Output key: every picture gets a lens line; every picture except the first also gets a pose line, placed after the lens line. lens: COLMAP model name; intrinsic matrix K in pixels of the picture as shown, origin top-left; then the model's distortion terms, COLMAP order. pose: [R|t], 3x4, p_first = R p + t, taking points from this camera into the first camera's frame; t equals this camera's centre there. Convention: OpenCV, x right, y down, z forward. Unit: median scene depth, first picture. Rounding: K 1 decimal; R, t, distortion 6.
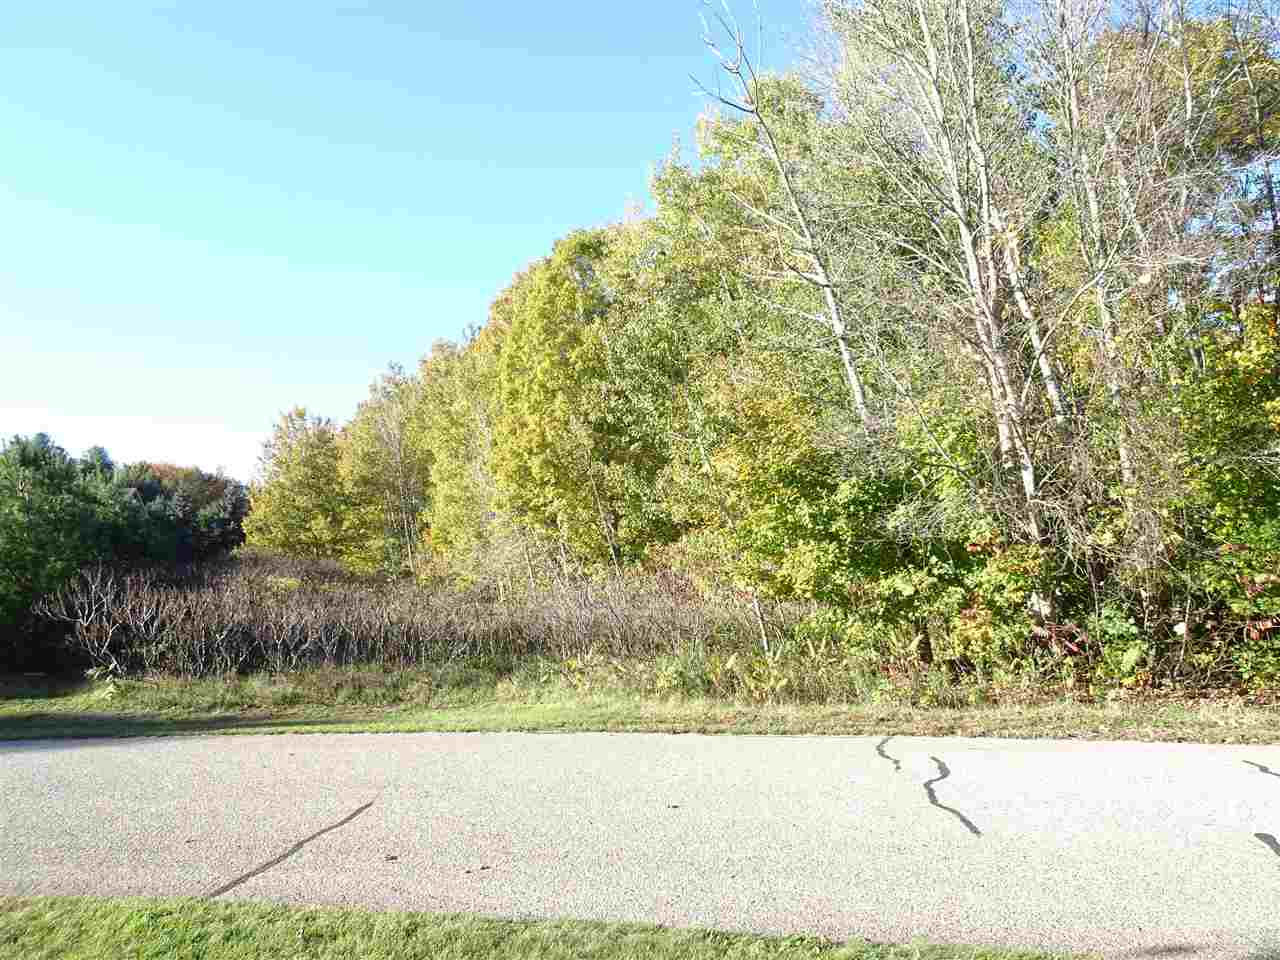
lens RADIAL K [[913.0, 0, 645.1], [0, 913.0, 477.1], [0, 0, 1]] dist [0.006699, 0.004414]
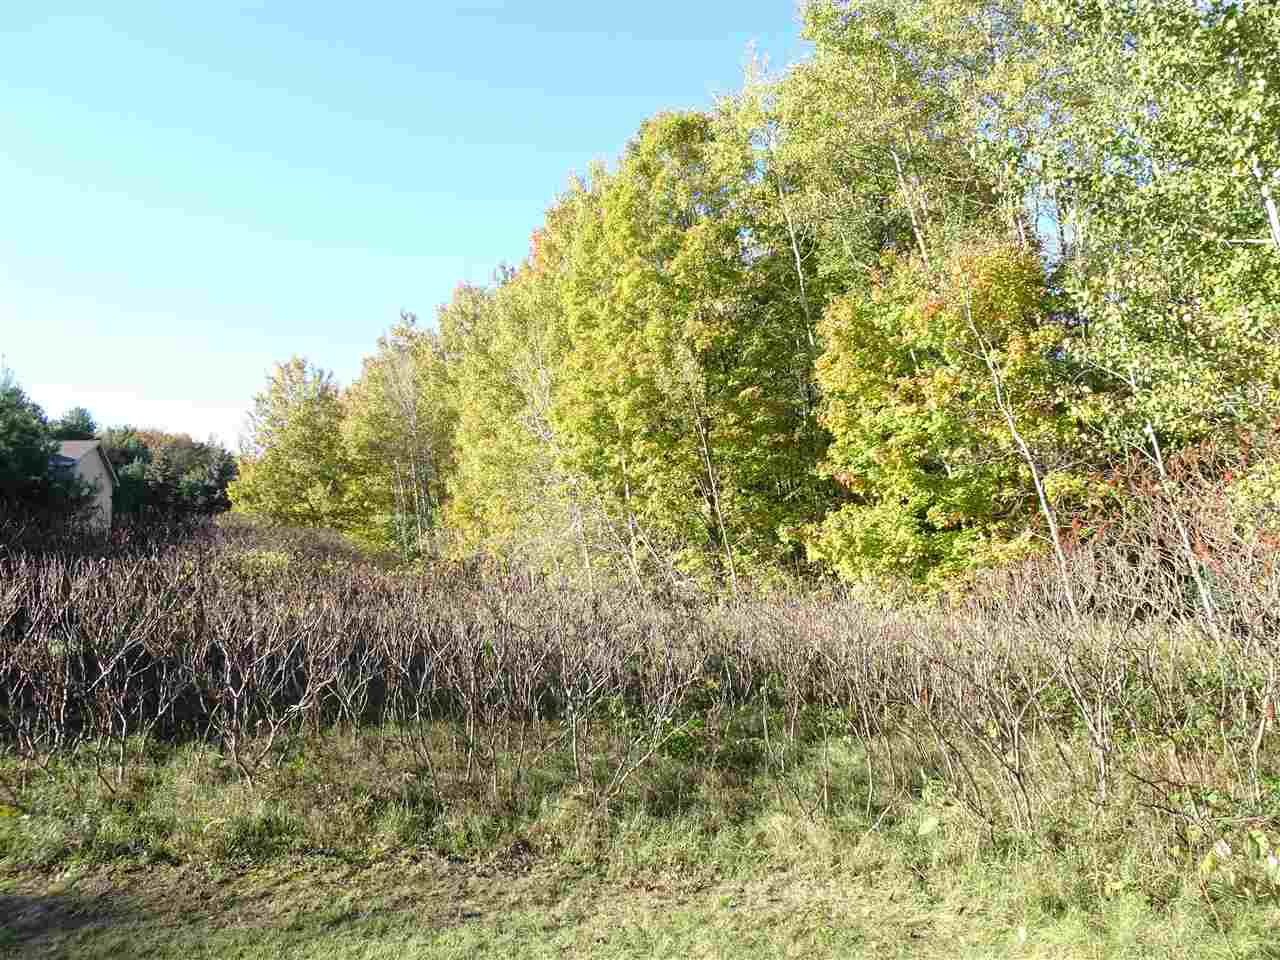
lens RADIAL K [[913.0, 0, 645.1], [0, 913.0, 477.1], [0, 0, 1]] dist [0.006699, 0.004414]
pose [[0.999344, 0.035969, 0.004236, -0.112404], [-0.036005, 0.999312, 0.008849, 0.036793], [-0.003915, -0.008996, 0.999952, 0.298453]]
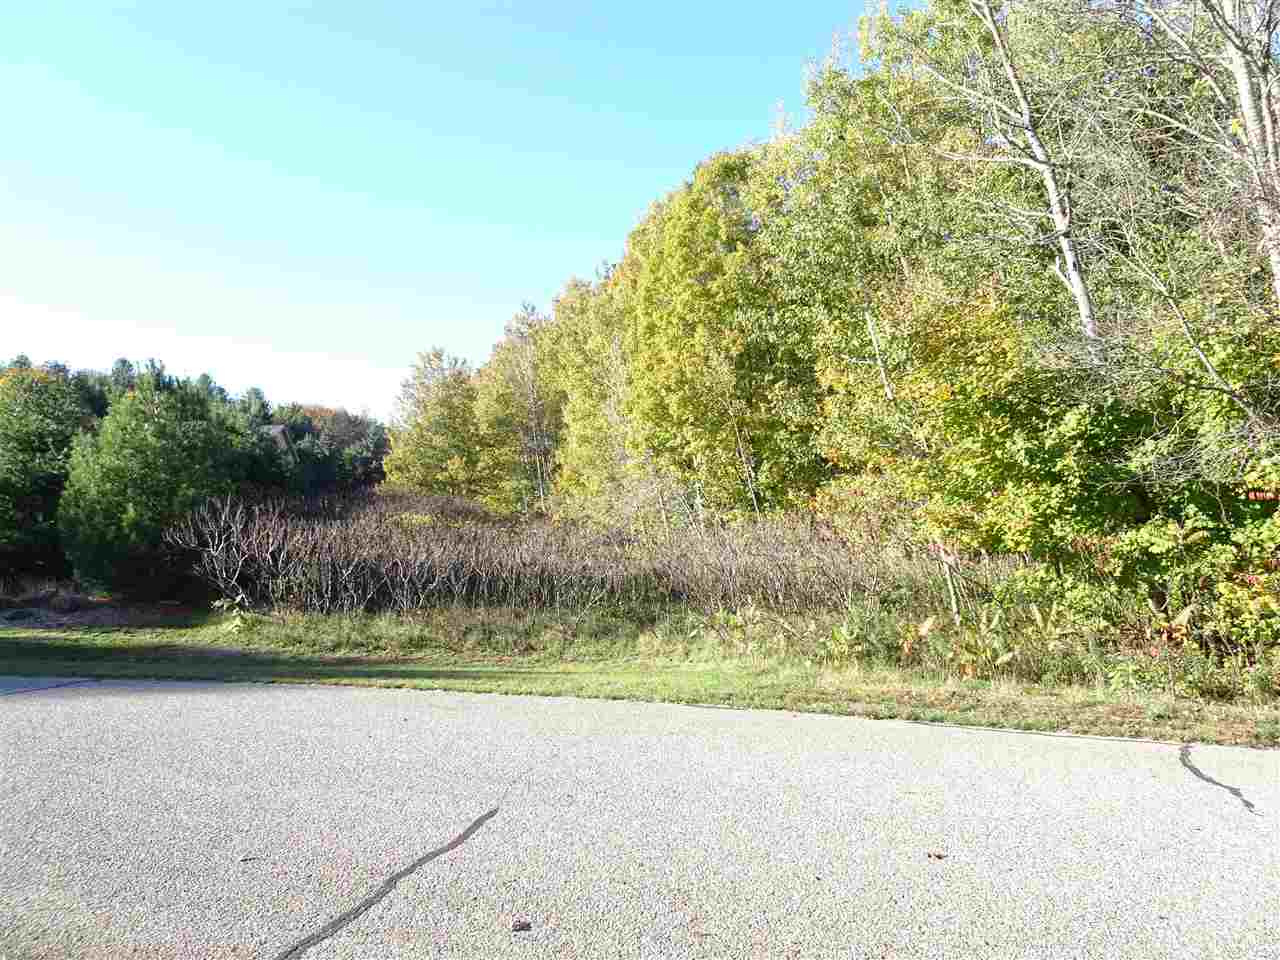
lens RADIAL K [[913.0, 0, 645.1], [0, 913.0, 477.1], [0, 0, 1]] dist [0.006699, 0.004414]
pose [[0.990119, 0.022191, -0.138466, -0.018259], [-0.014332, 0.998243, 0.057498, 0.010253], [0.139499, -0.054946, 0.988697, 0.065555]]
